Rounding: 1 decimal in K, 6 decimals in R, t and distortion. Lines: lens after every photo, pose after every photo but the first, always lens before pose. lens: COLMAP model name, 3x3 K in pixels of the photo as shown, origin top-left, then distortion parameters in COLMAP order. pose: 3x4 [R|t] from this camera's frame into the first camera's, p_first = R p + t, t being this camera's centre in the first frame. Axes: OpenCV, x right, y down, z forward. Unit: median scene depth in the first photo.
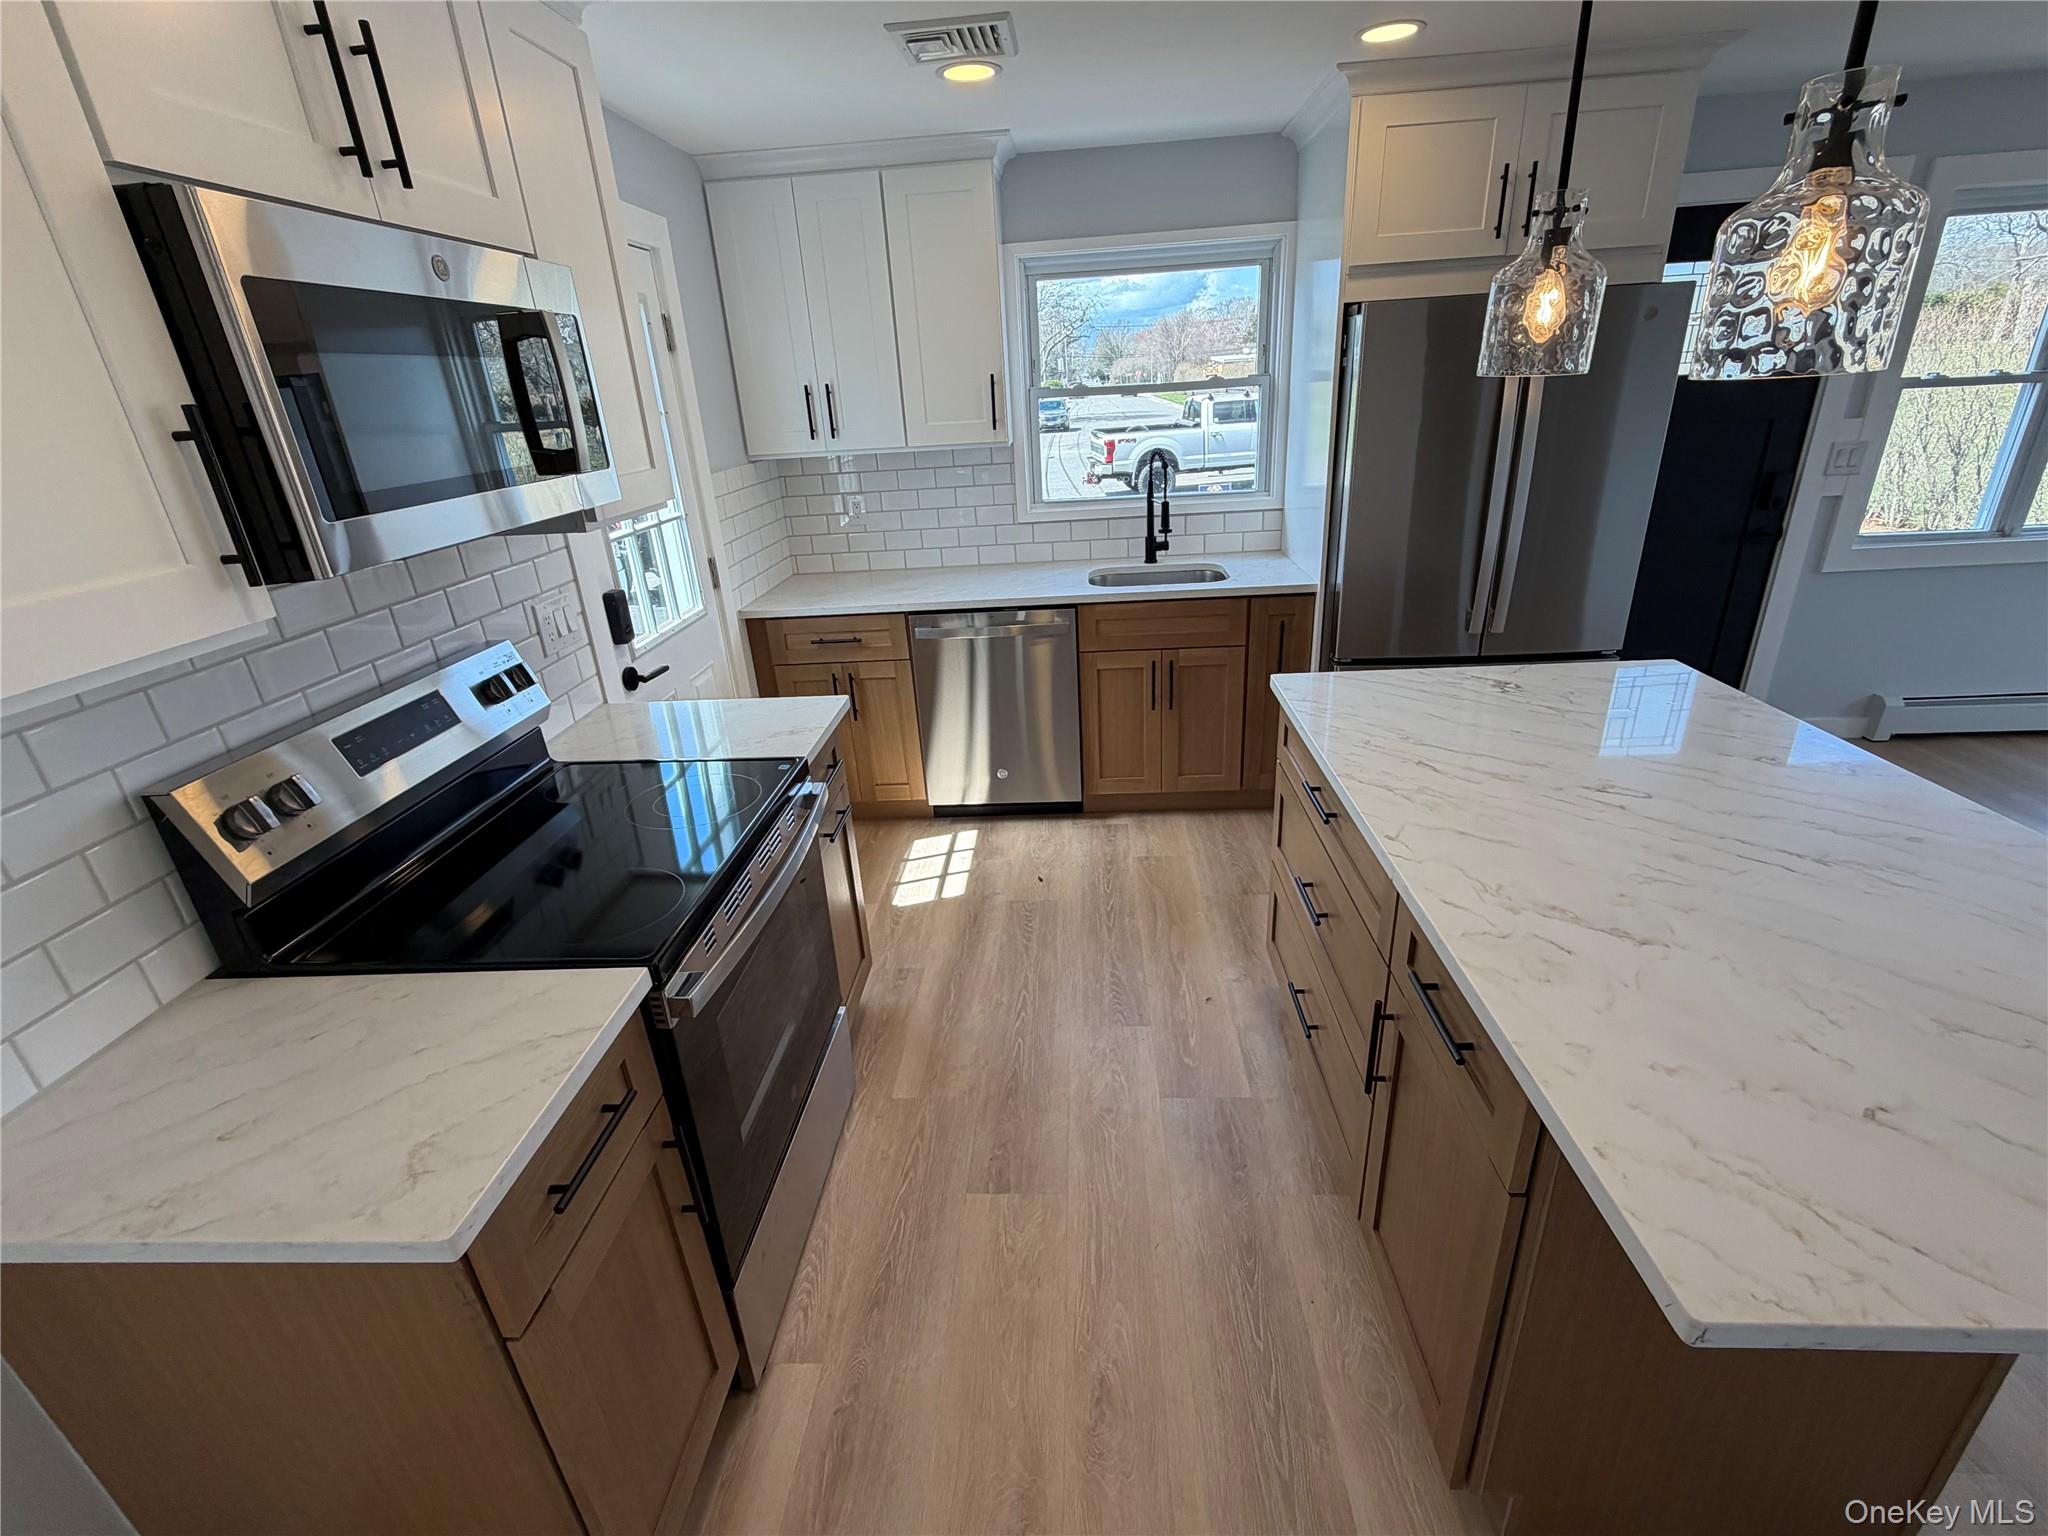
lens RADIAL K [[911.0, 0, 1024.0], [0, 911.0, 768.0], [0, 0, 1]] dist [0.001404, 0.000632]
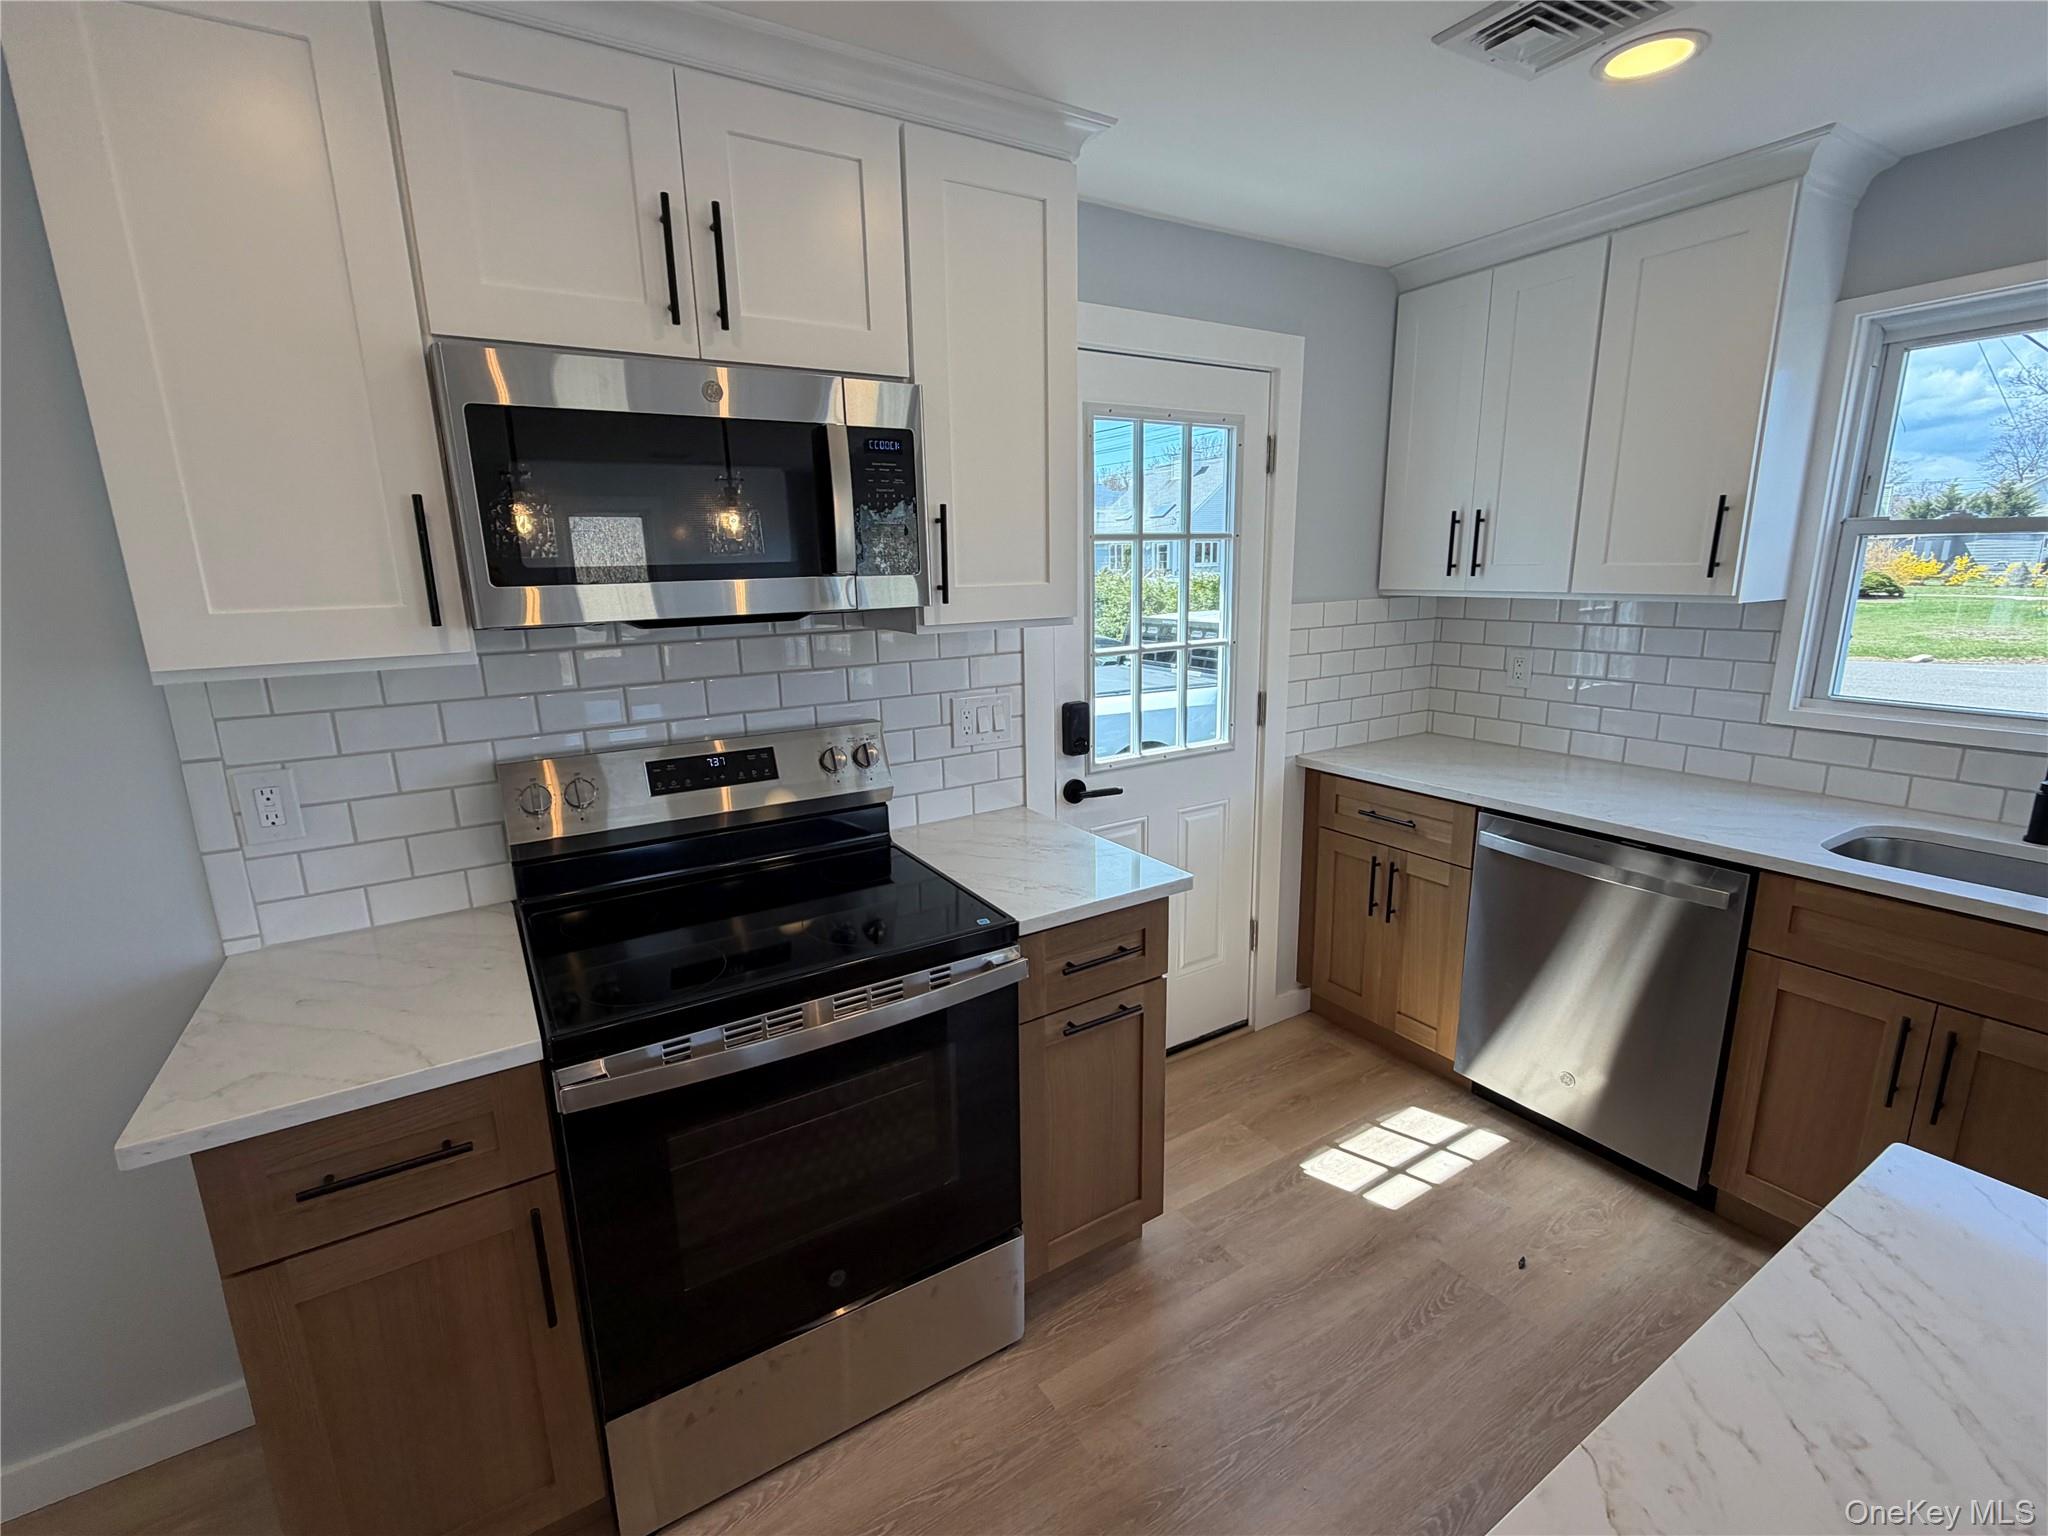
lens RADIAL K [[911.0, 0, 1024.0], [0, 911.0, 768.0], [0, 0, 1]] dist [0.001404, 0.000632]
pose [[0.575096, 0.225186, -0.786483, 0.239147], [-0.331068, 0.943192, 0.027969, -0.104006], [0.748103, 0.244294, 0.616978, 0.278295]]
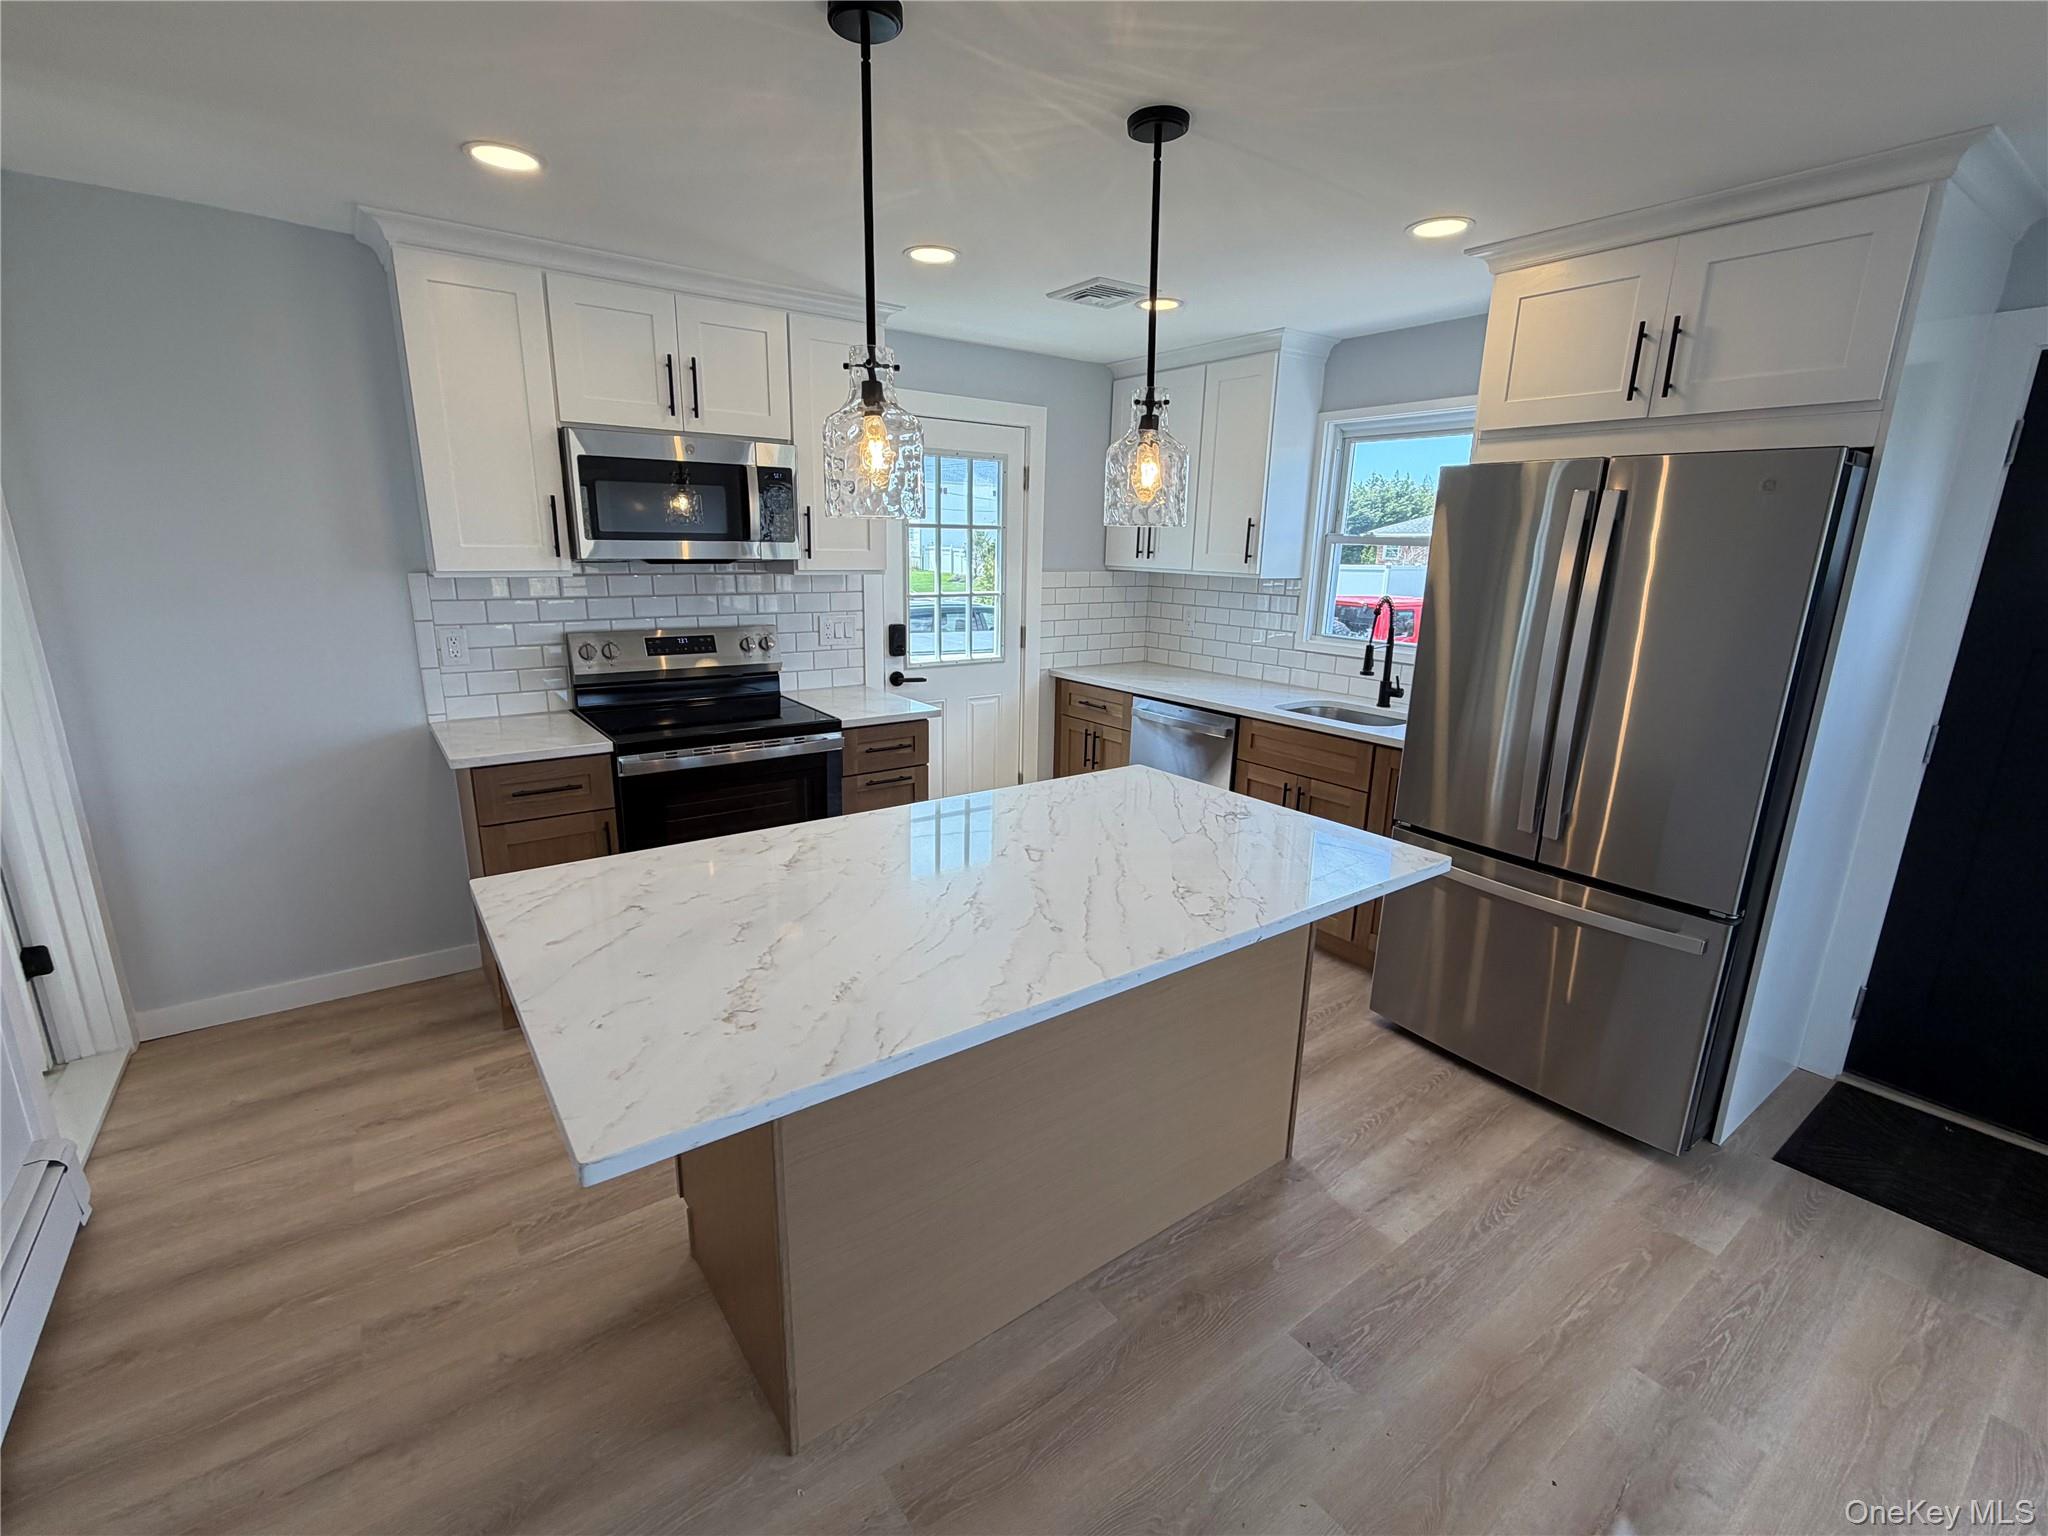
lens RADIAL K [[911.0, 0, 1024.0], [0, 911.0, 768.0], [0, 0, 1]] dist [0.001404, 0.000632]
pose [[0.634365, 0.256073, -0.729388, 0.743219], [-0.353921, 0.935052, 0.020464, -0.049703], [0.687256, 0.245164, 0.683794, 0.068803]]
